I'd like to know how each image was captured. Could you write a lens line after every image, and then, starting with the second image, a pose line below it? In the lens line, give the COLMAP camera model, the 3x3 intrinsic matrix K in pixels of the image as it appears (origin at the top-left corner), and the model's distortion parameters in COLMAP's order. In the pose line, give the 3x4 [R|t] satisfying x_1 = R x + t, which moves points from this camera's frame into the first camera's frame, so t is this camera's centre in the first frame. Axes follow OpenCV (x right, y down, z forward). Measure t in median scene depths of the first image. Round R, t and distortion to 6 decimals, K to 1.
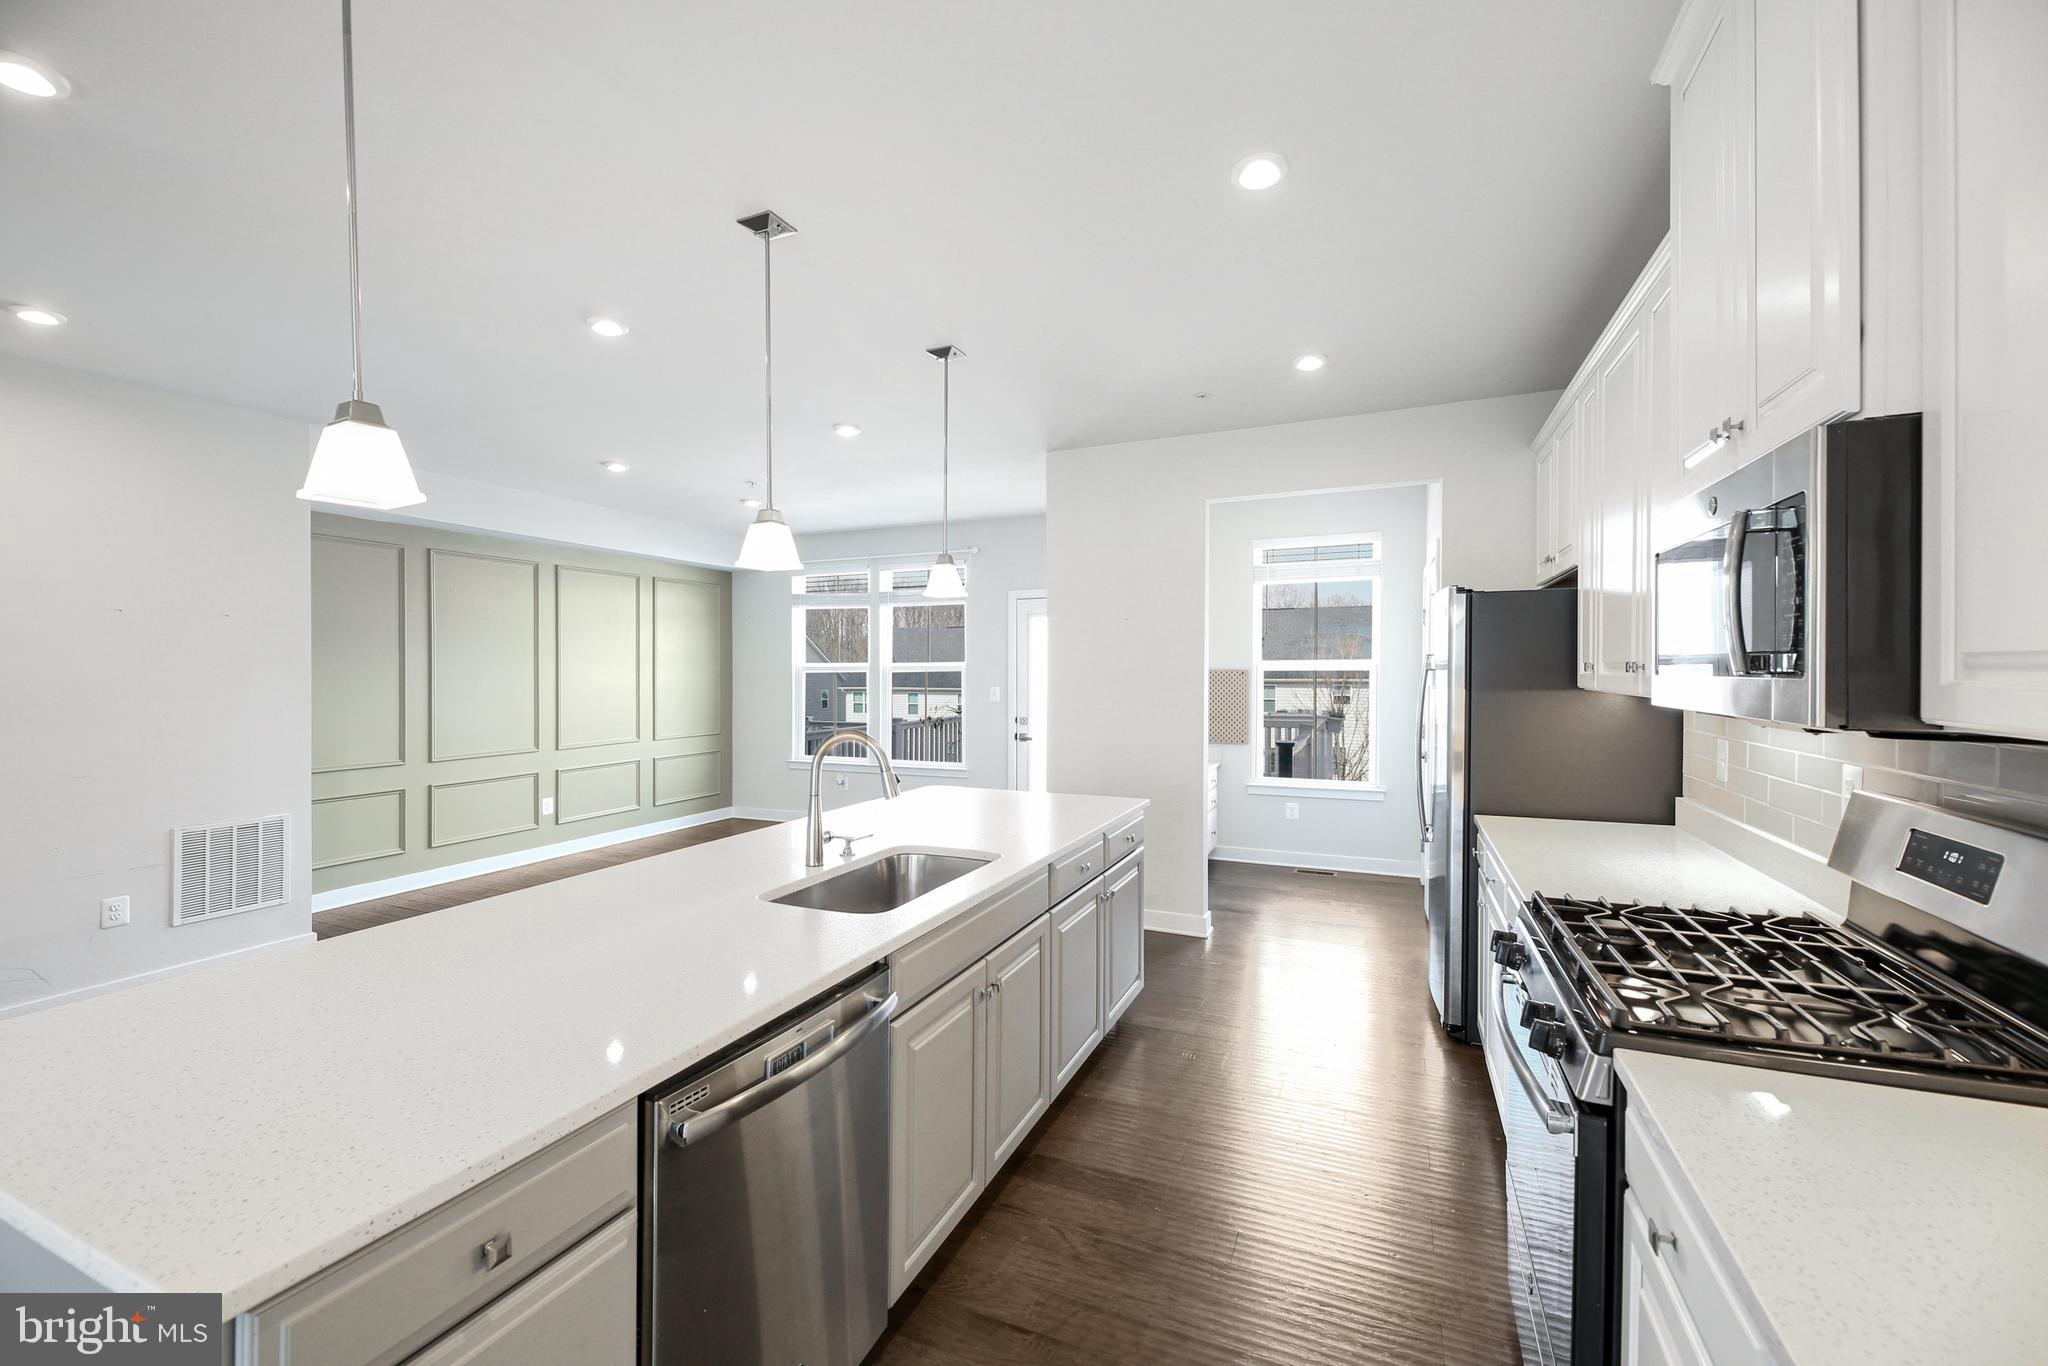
lens RADIAL K [[850.3, 0, 1024.5], [0, 850.3, 670.5], [0, 0, 1]] dist [-0.000136, -0.000232]
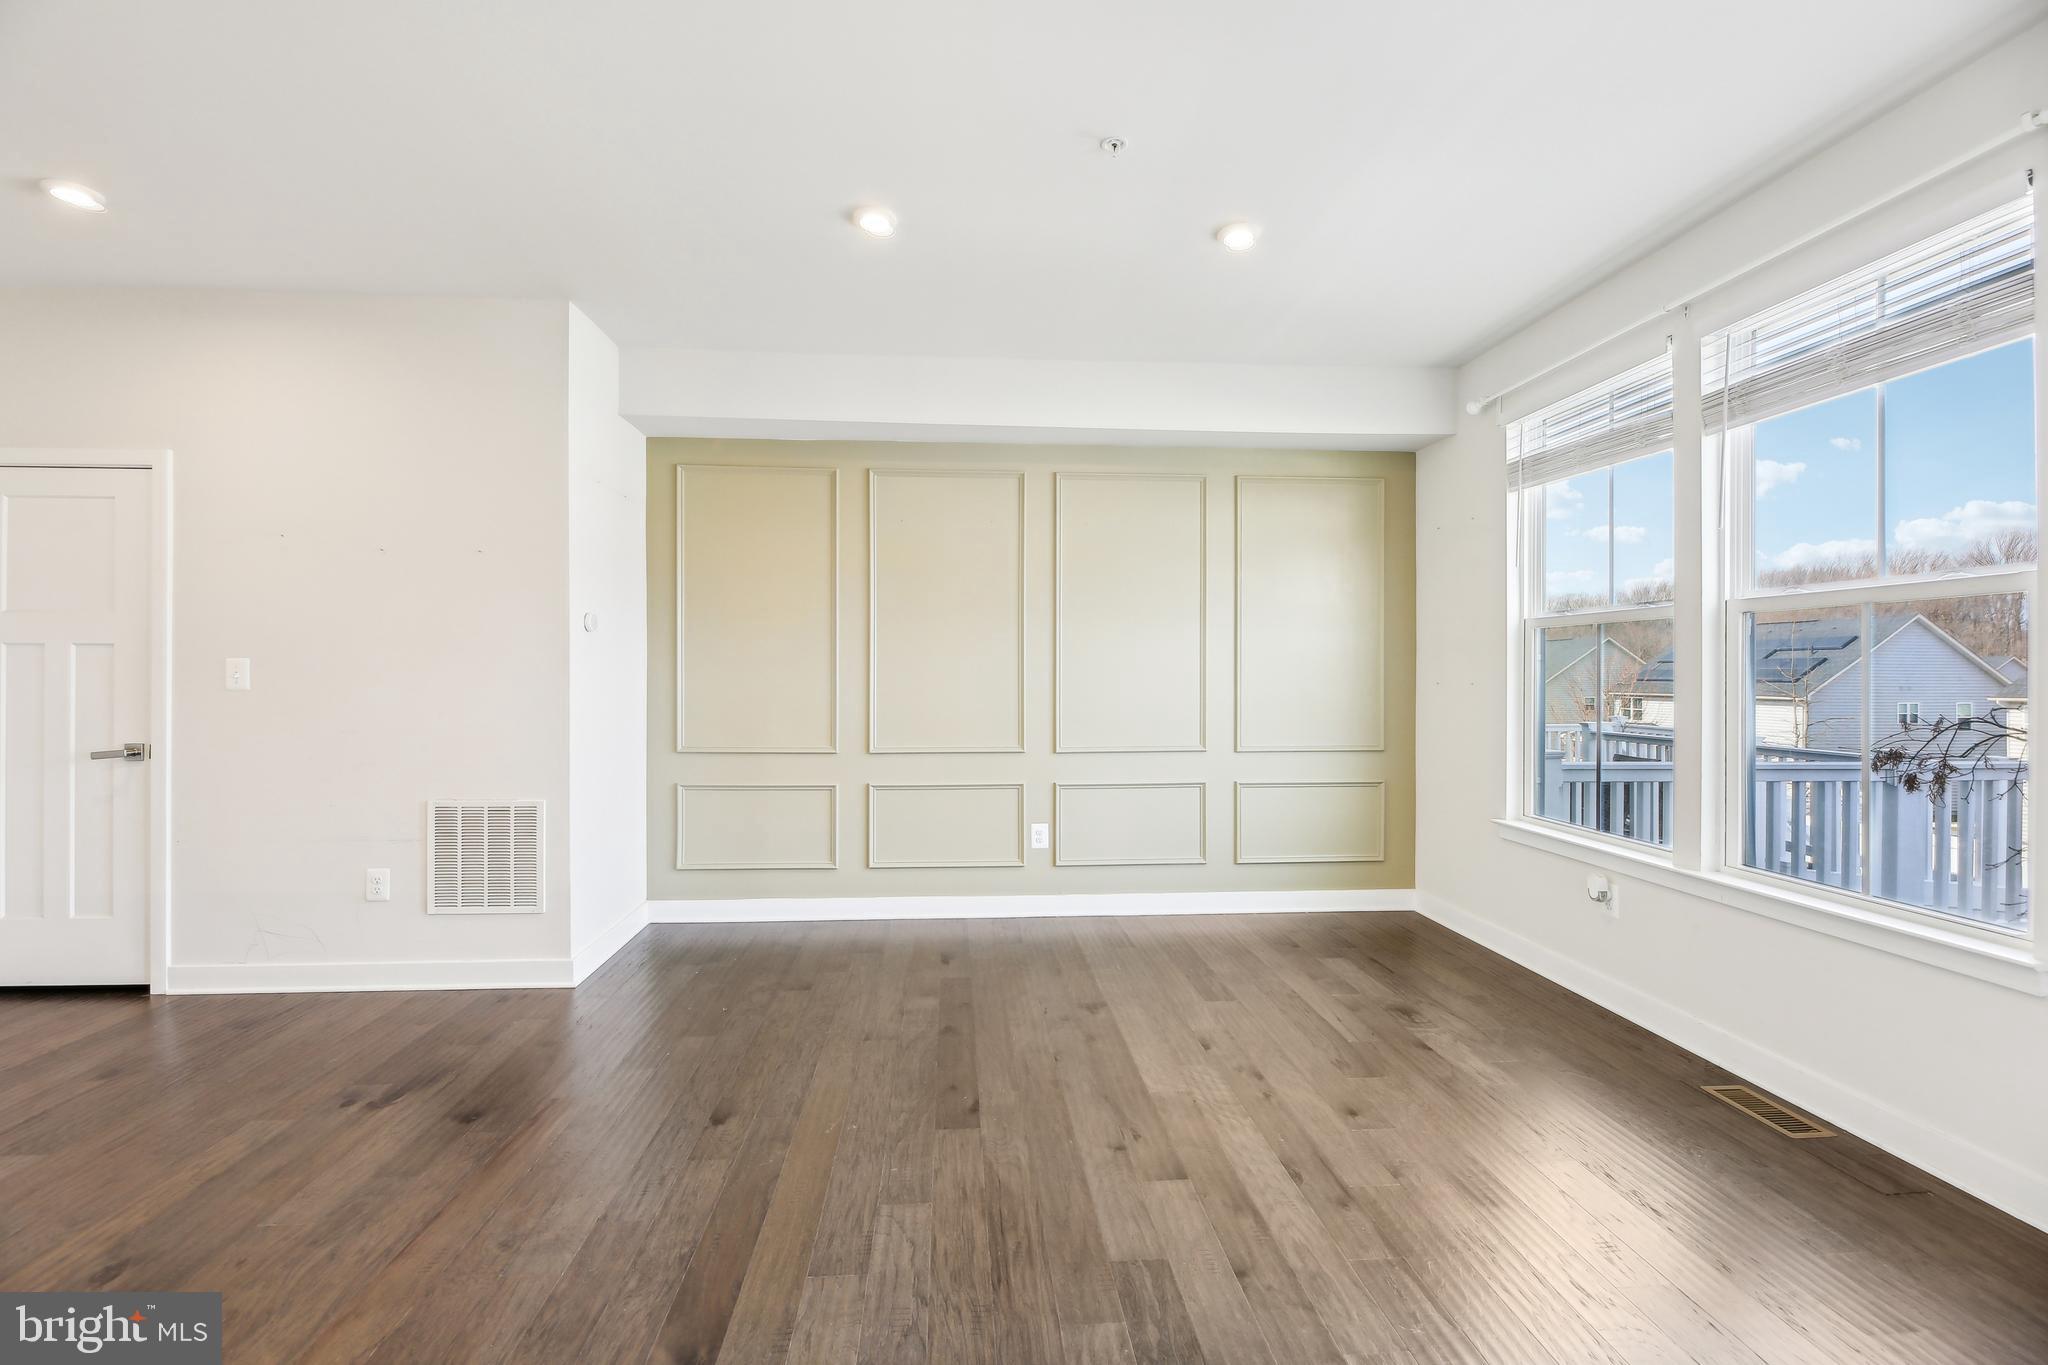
lens RADIAL K [[880.7, 0, 1000.5], [0, 880.7, 670.5], [0, 0, 1]] dist [0.015965, -0.000056]
pose [[0.448679, 0.000655, -0.893693, 0.042060], [-0.003401, 0.999994, -0.000974, 0.030923], [0.893687, 0.003476, 0.448678, 0.665420]]
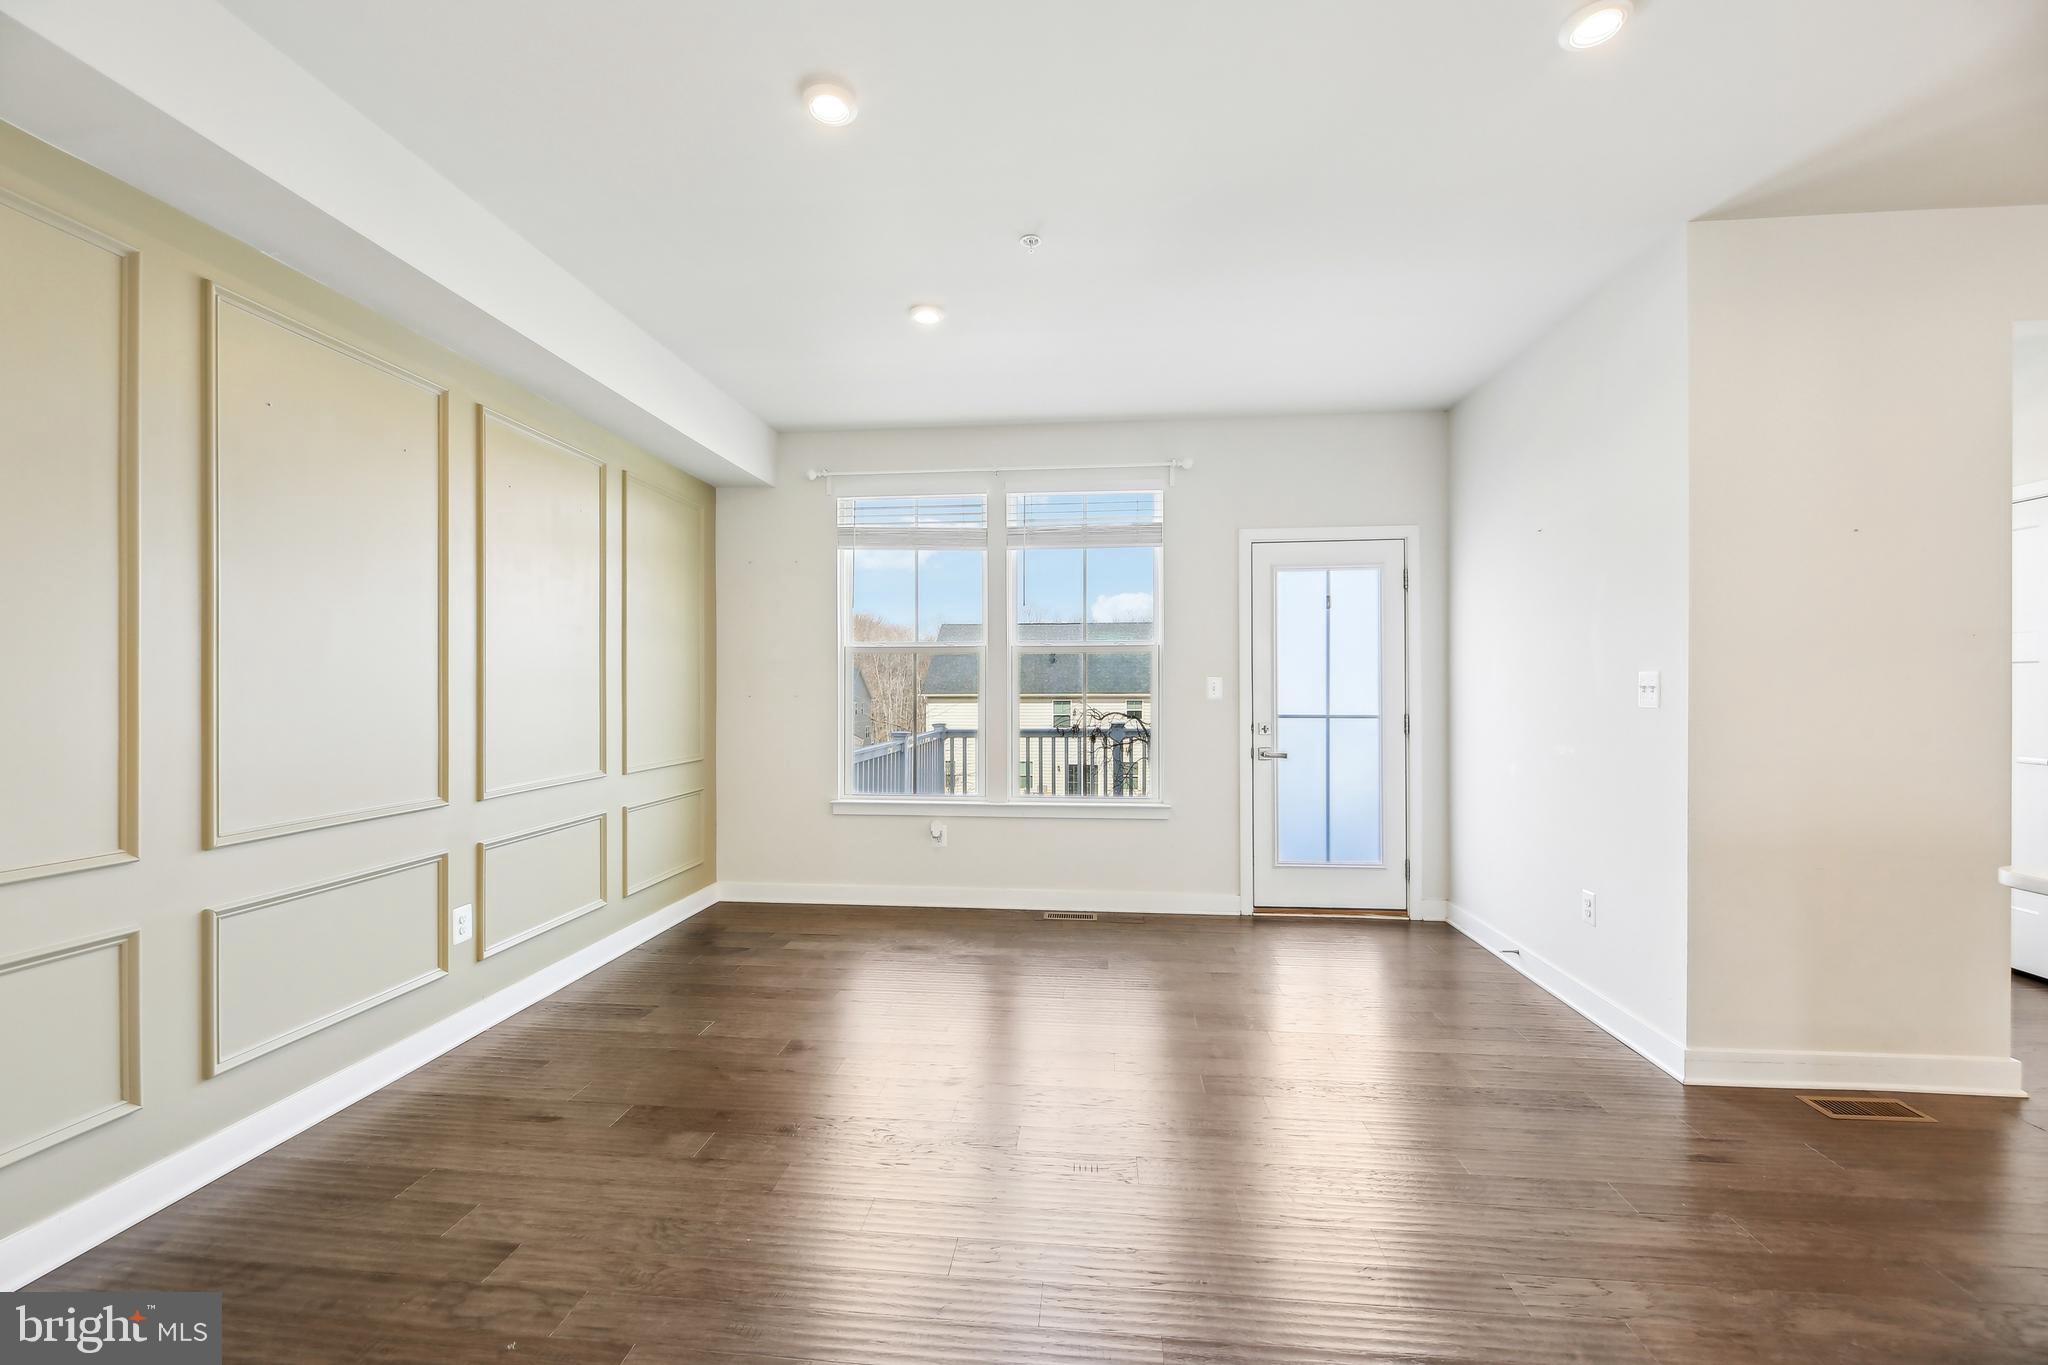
lens RADIAL K [[865.9, 0, 1019.8], [0, 865.9, 687.8], [0, 0, 1]] dist [0.001193, 0.000202]
pose [[0.953414, 0.002763, 0.301651, -0.416033], [-0.002460, 0.999996, -0.001385, 0.031860], [-0.301654, 0.000578, 0.953417, 0.463700]]
